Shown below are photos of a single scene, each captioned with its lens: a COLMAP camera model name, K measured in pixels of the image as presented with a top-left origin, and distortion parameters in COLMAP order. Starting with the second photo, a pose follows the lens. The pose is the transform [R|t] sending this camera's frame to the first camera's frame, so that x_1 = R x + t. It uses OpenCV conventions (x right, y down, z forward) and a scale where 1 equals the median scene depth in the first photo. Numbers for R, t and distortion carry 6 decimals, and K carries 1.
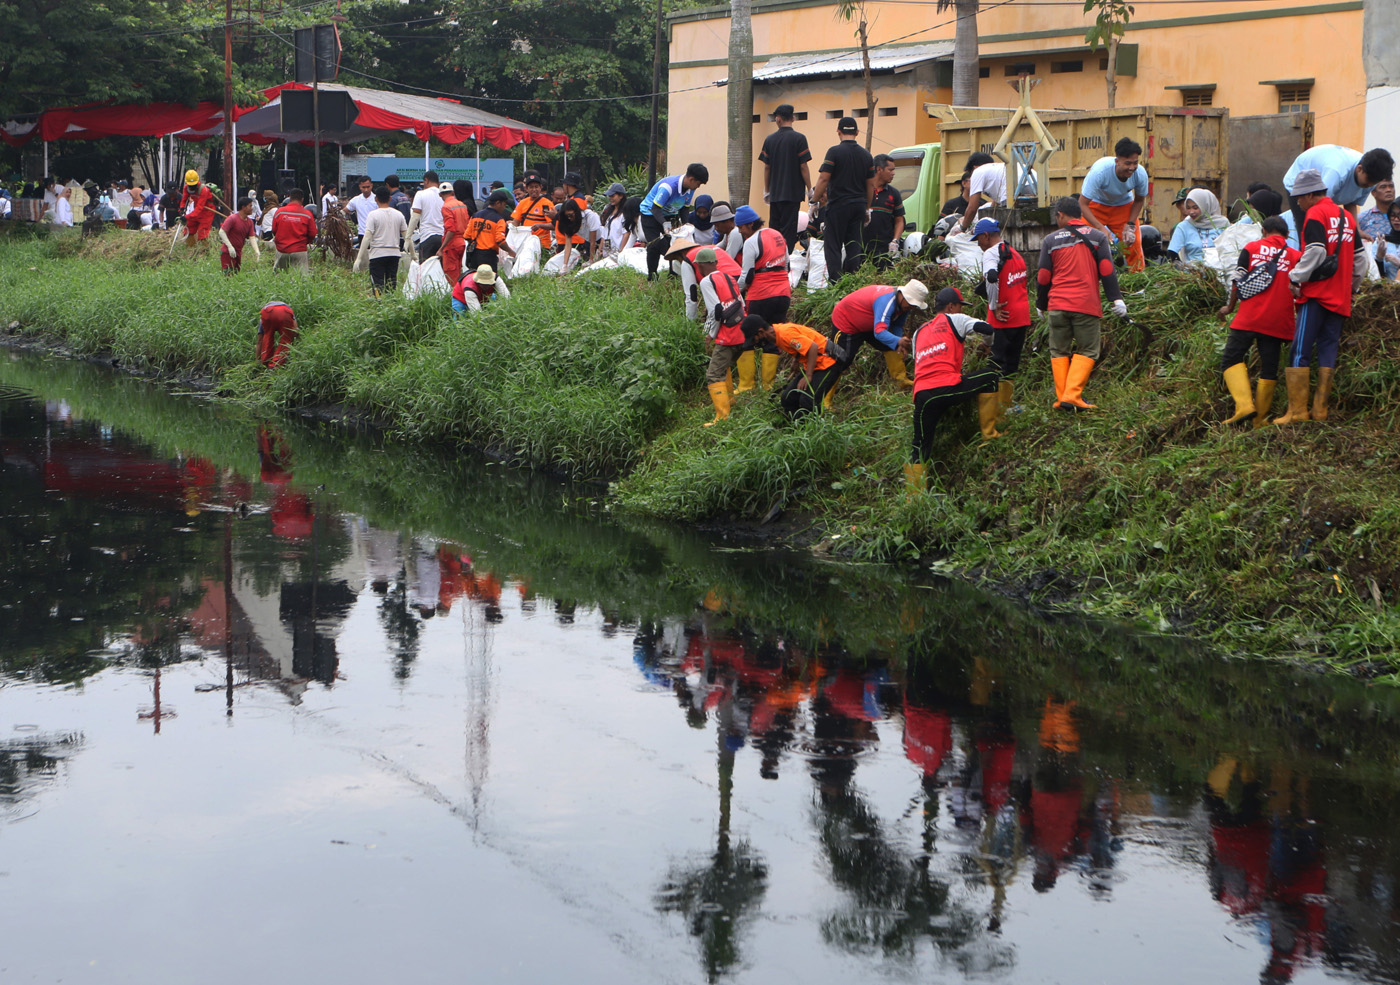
lens RADIAL K [[2645.1, 0, 699.9], [0, 2645.1, 492.7], [0, 0, 1]] dist [0.007508, 0.000000]
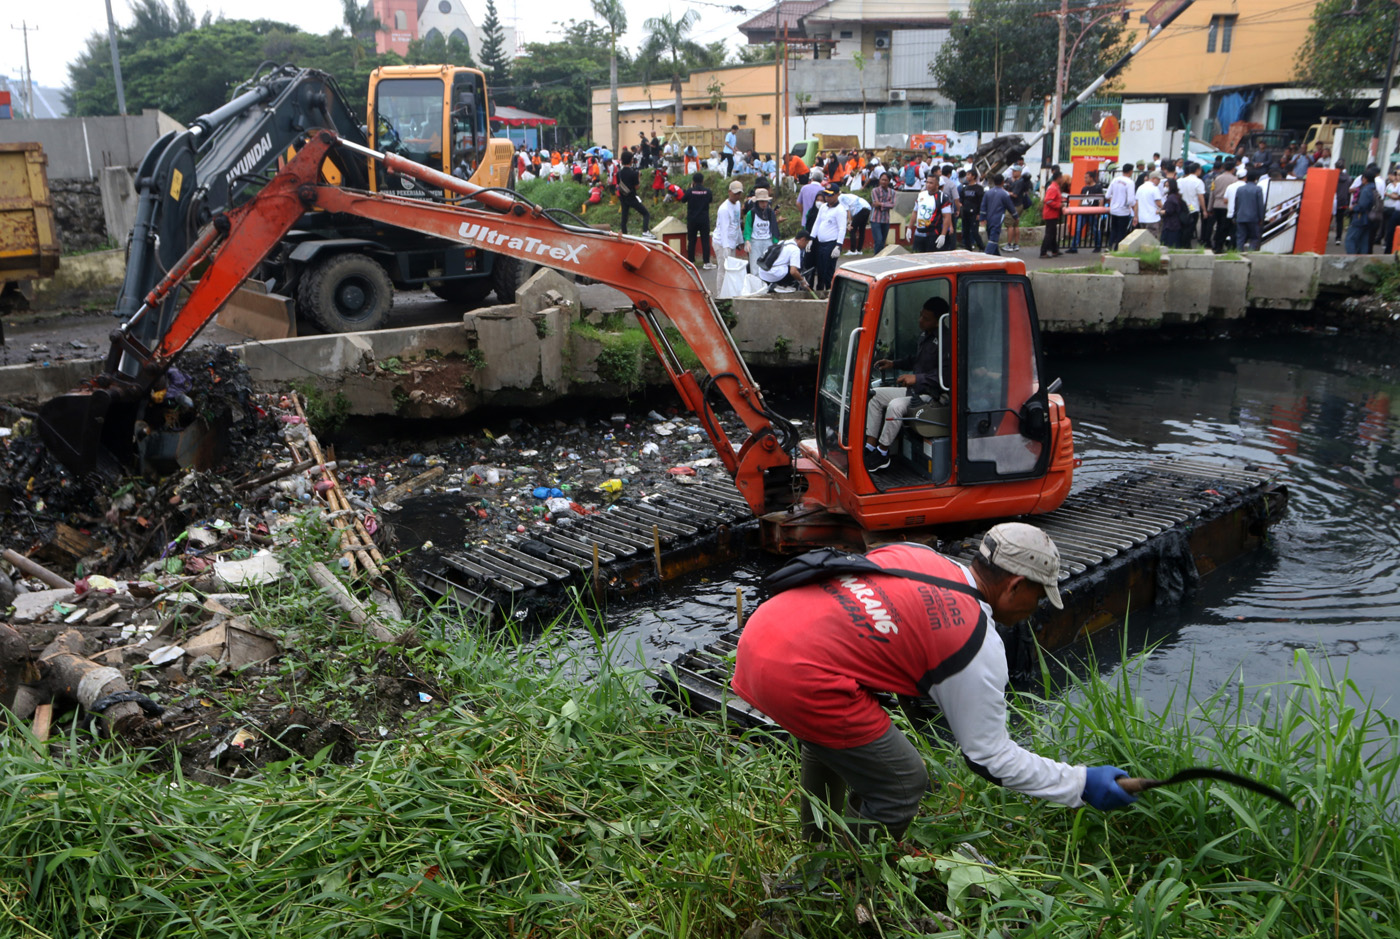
lens RADIAL K [[1237.3, 0, 700.1], [0, 1237.3, 469.5], [0, 0, 1]] dist [-0.000770, -0.000184]
pose [[0.997331, -0.039722, 0.061260, 0.010258], [0.029719, 0.987260, 0.156318, 0.048566], [-0.066689, -0.154080, 0.985805, -0.619664]]
